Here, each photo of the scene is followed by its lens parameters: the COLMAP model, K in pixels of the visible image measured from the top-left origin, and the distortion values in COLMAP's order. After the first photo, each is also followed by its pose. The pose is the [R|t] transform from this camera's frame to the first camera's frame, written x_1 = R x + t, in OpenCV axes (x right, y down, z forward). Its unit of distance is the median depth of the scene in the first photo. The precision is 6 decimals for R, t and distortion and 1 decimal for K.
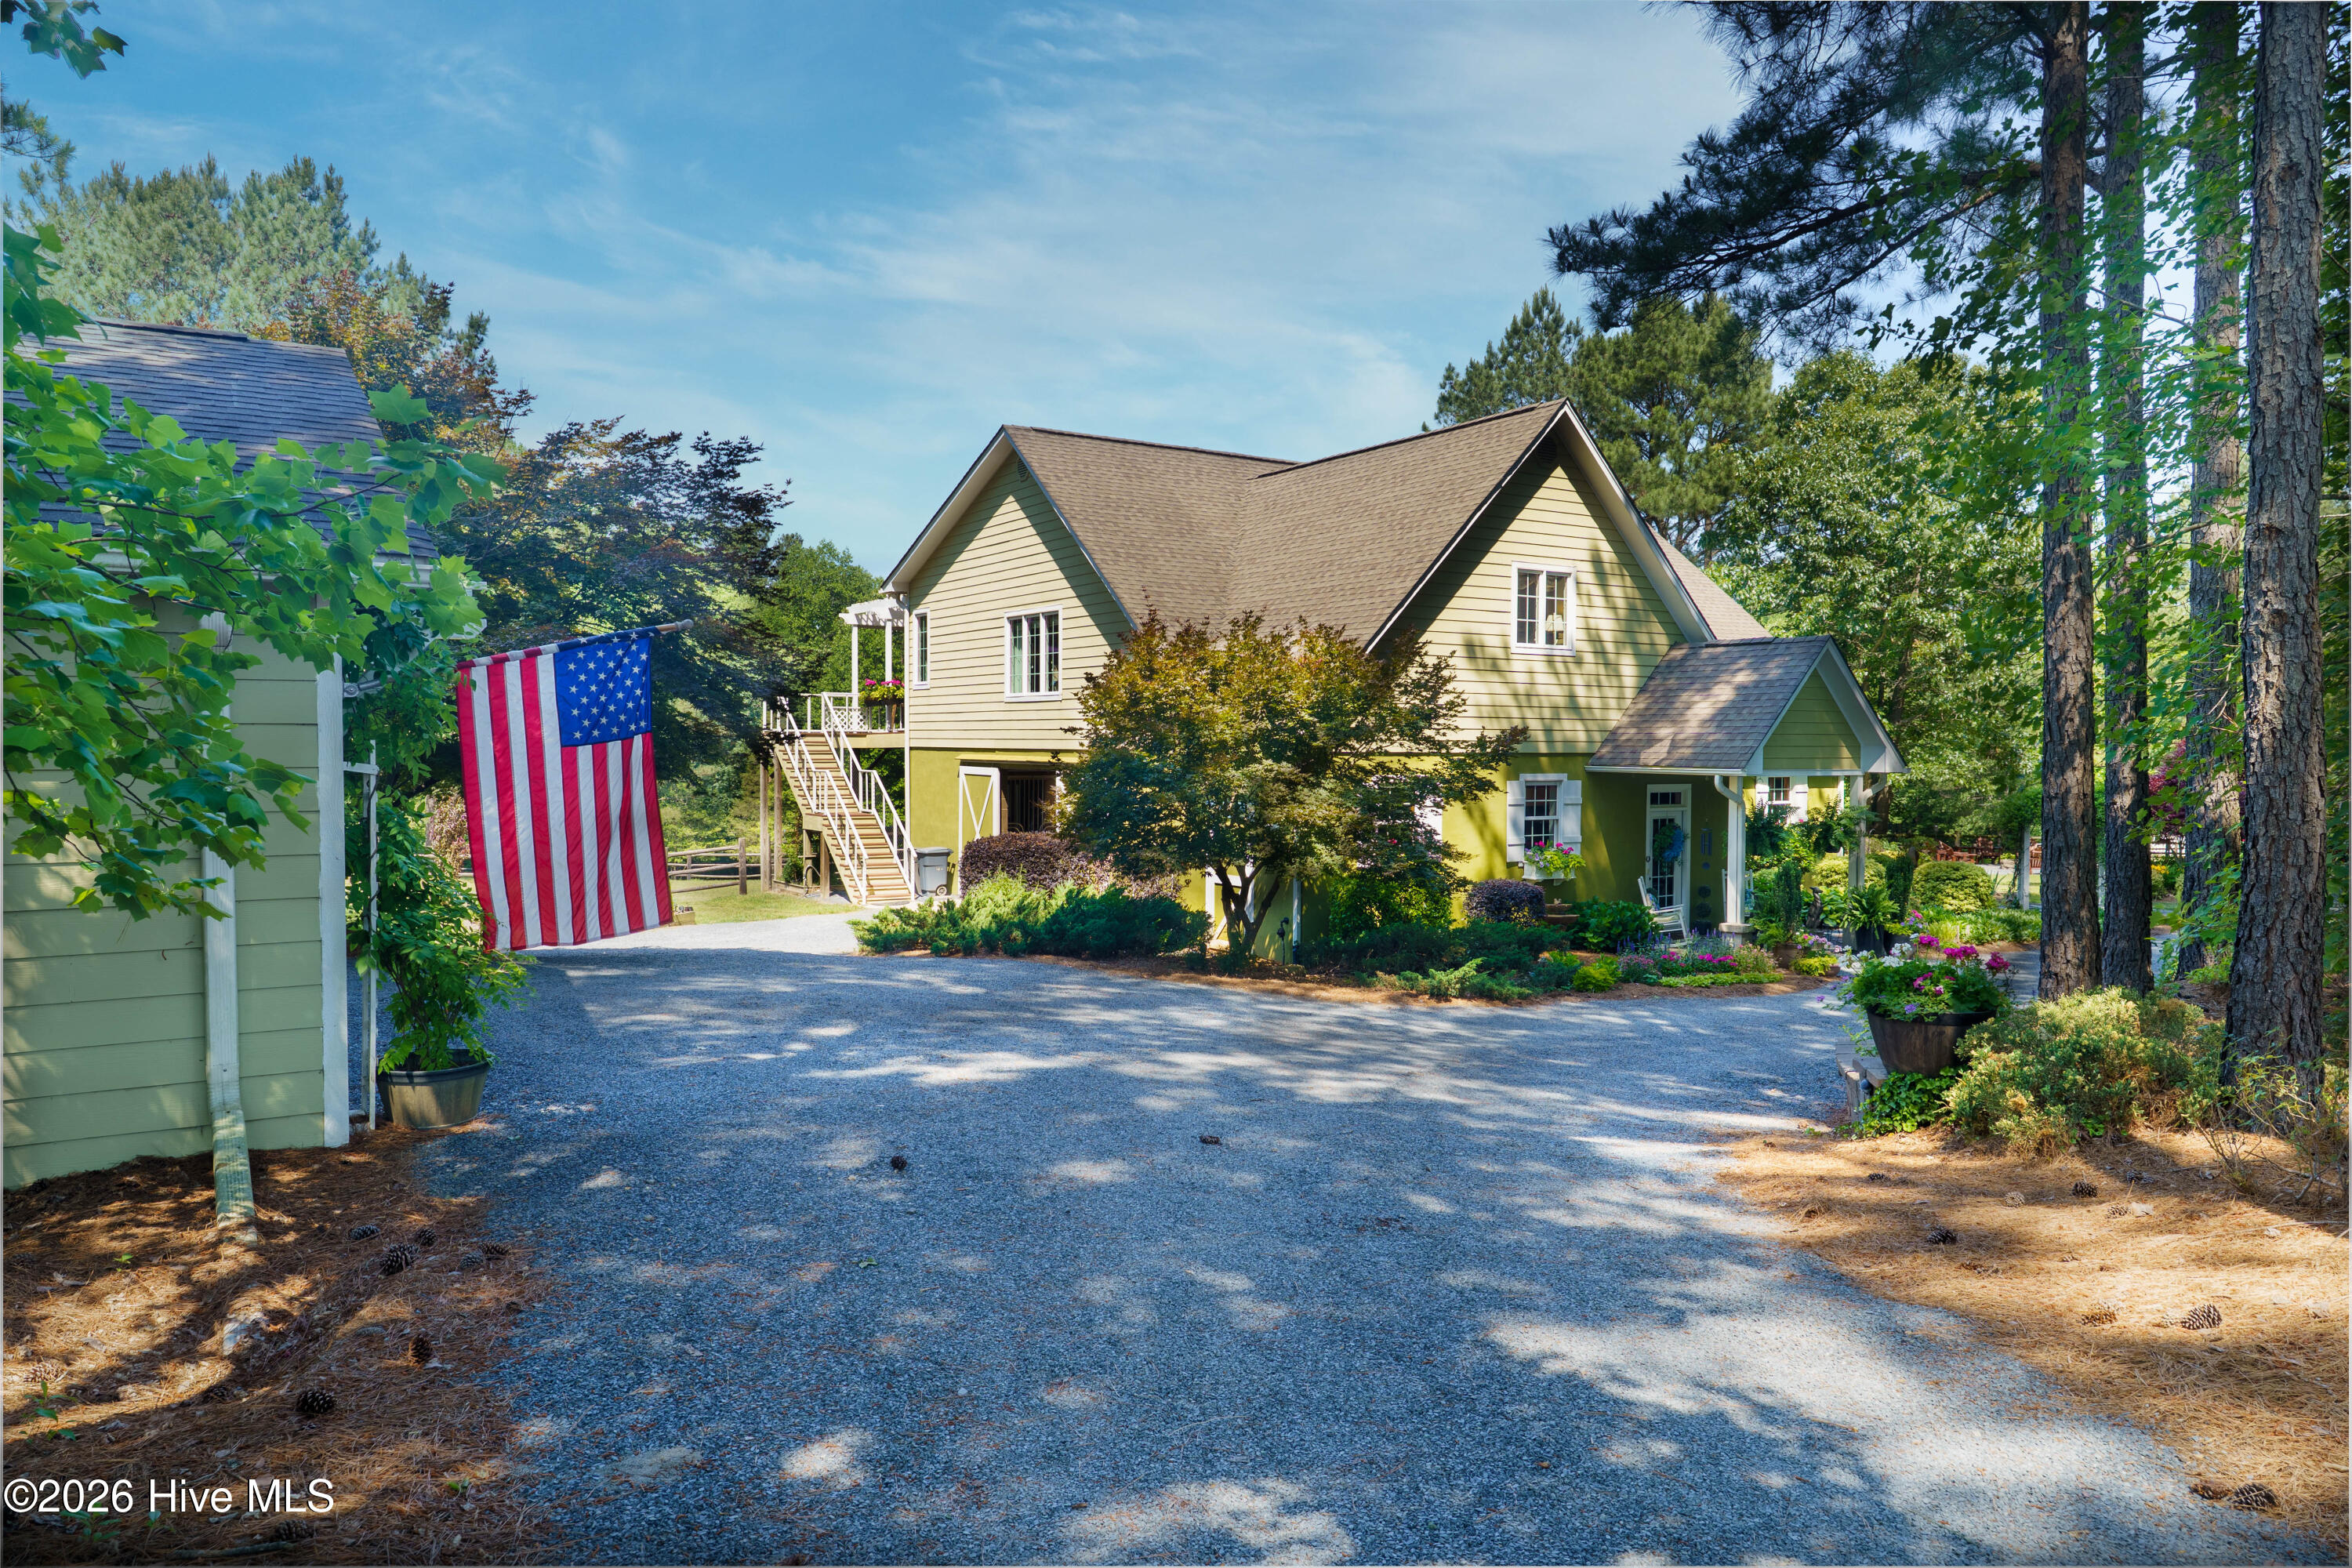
lens RADIAL K [[1556.1, 0, 1176.0], [0, 1556.1, 784.0], [0, 0, 1]] dist [0.000275, 0.000395]
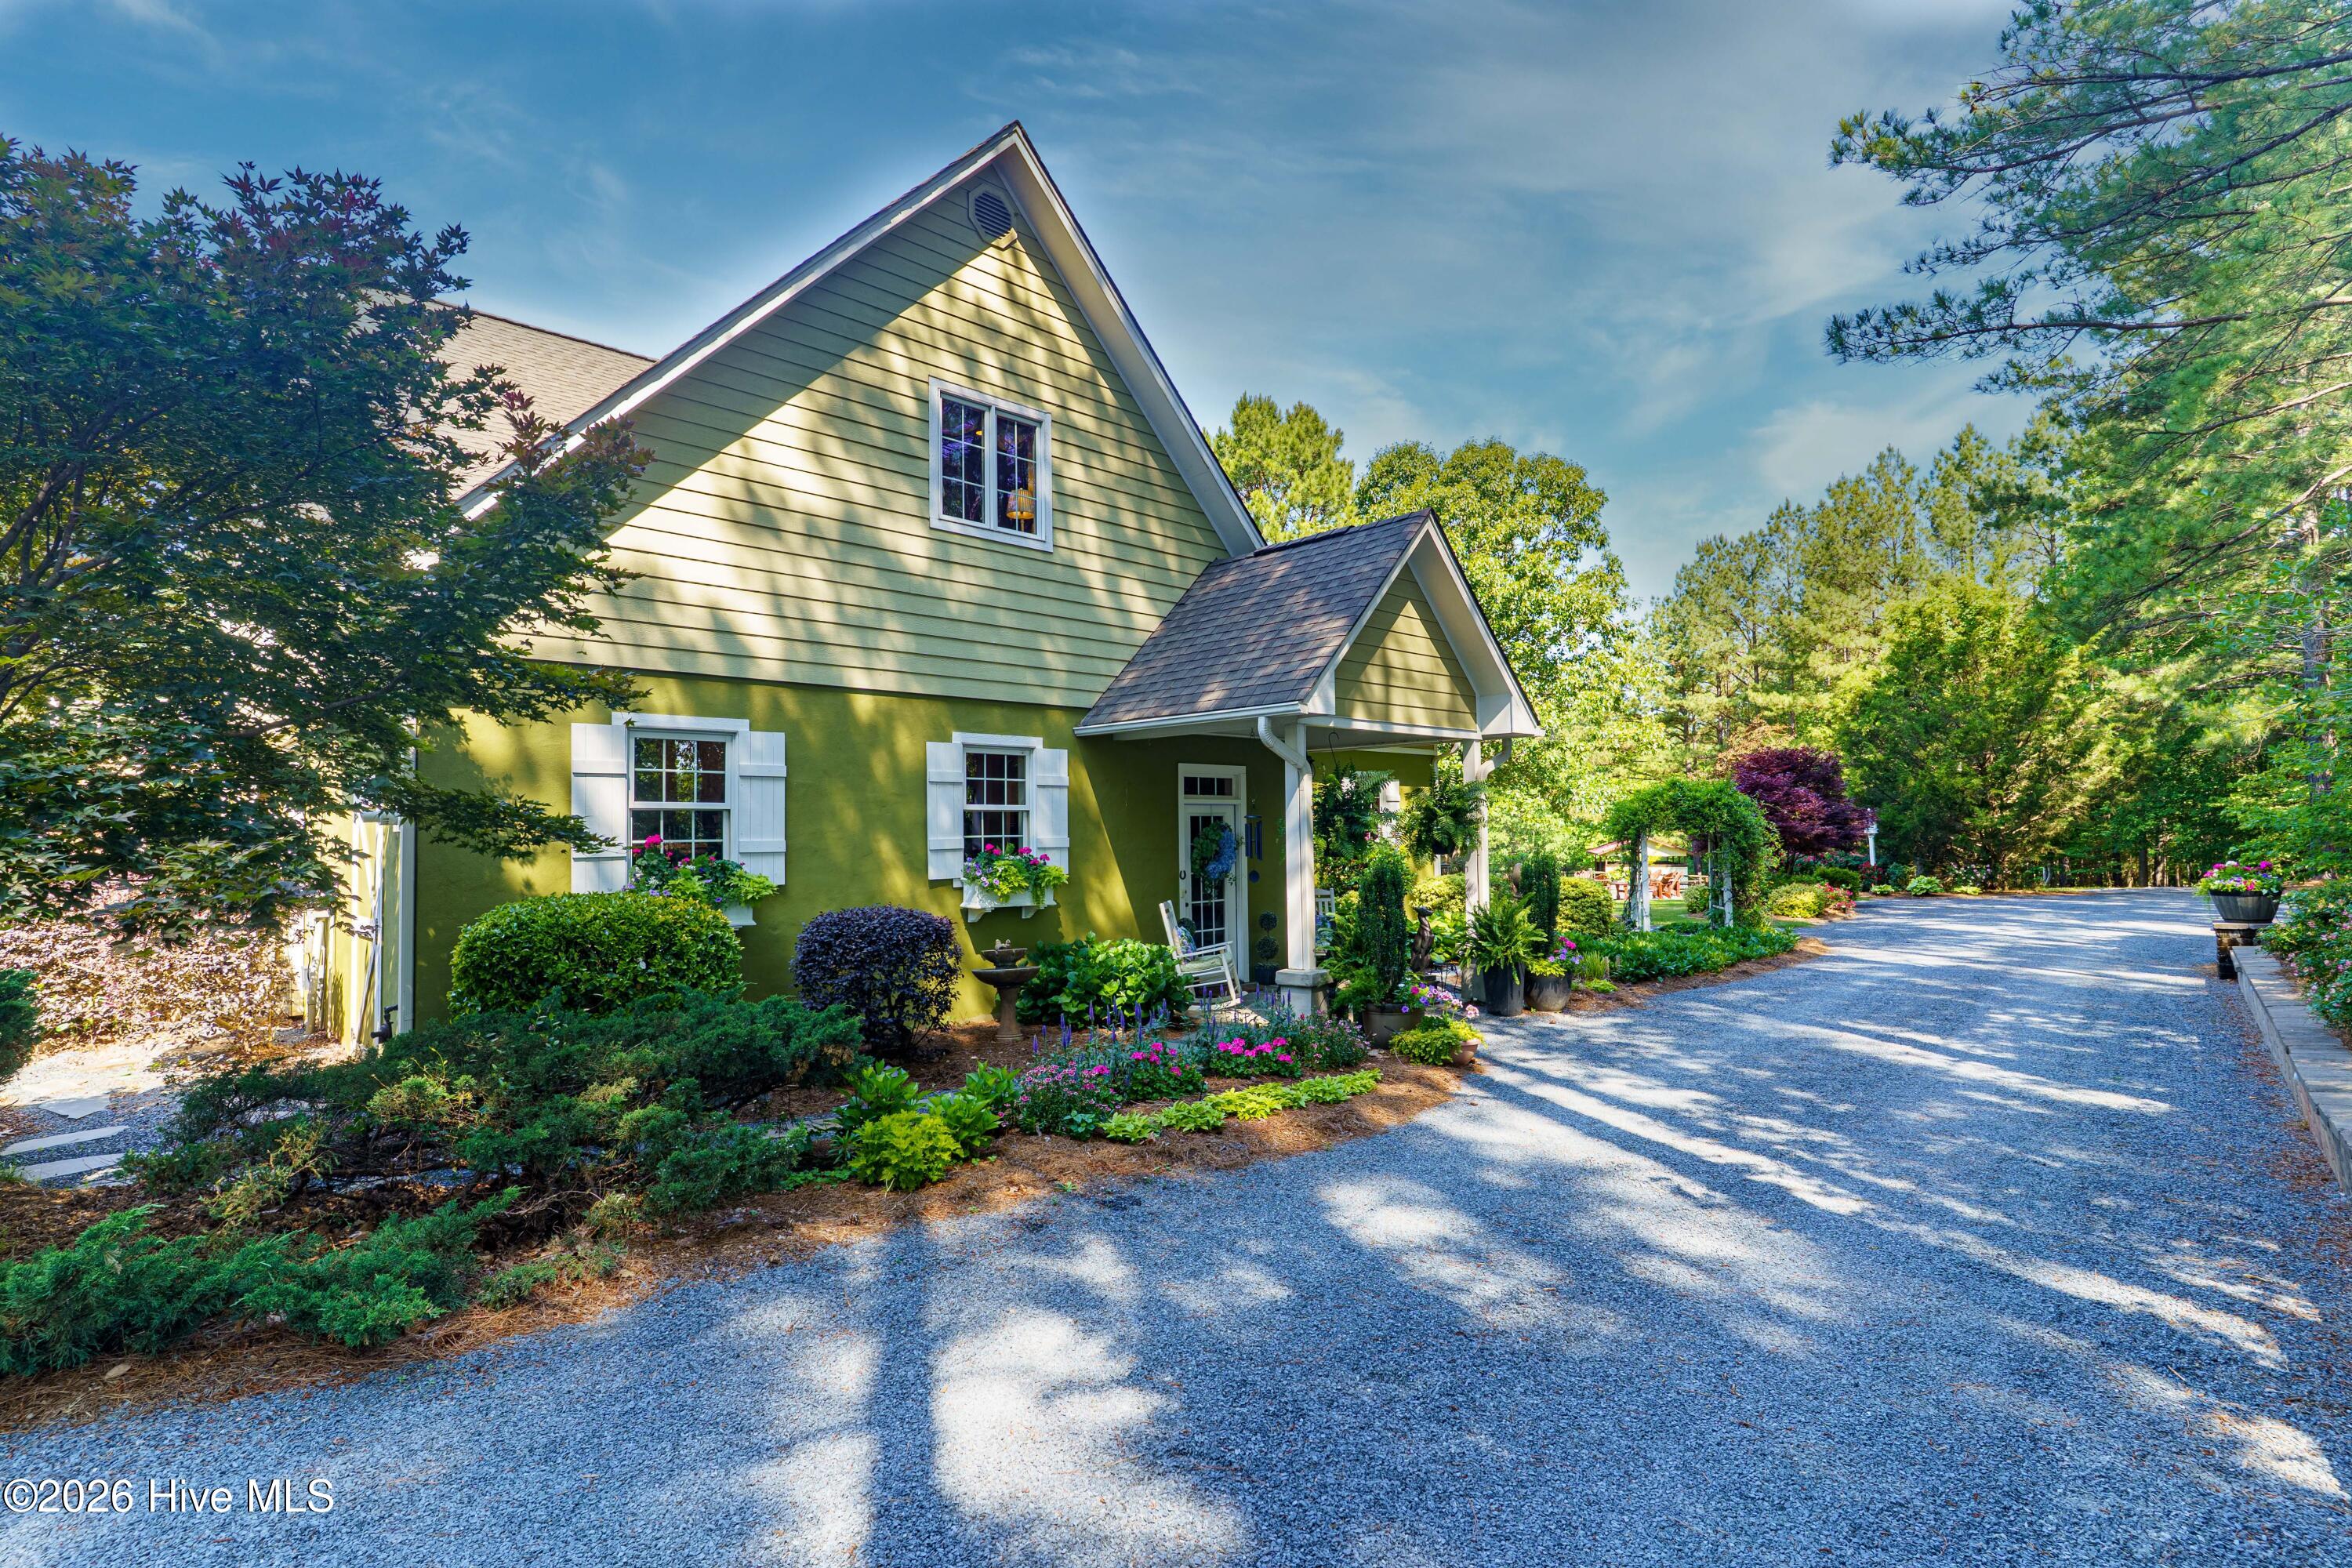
lens RADIAL K [[1129.3, 0, 1176.0], [0, 1129.3, 784.0], [0, 0, 1]] dist [0.002560, -0.001158]
pose [[0.980243, -0.009392, 0.197572, 0.213710], [0.023206, 0.997434, -0.067721, 0.043873], [-0.196429, 0.070968, 0.977946, 0.545561]]
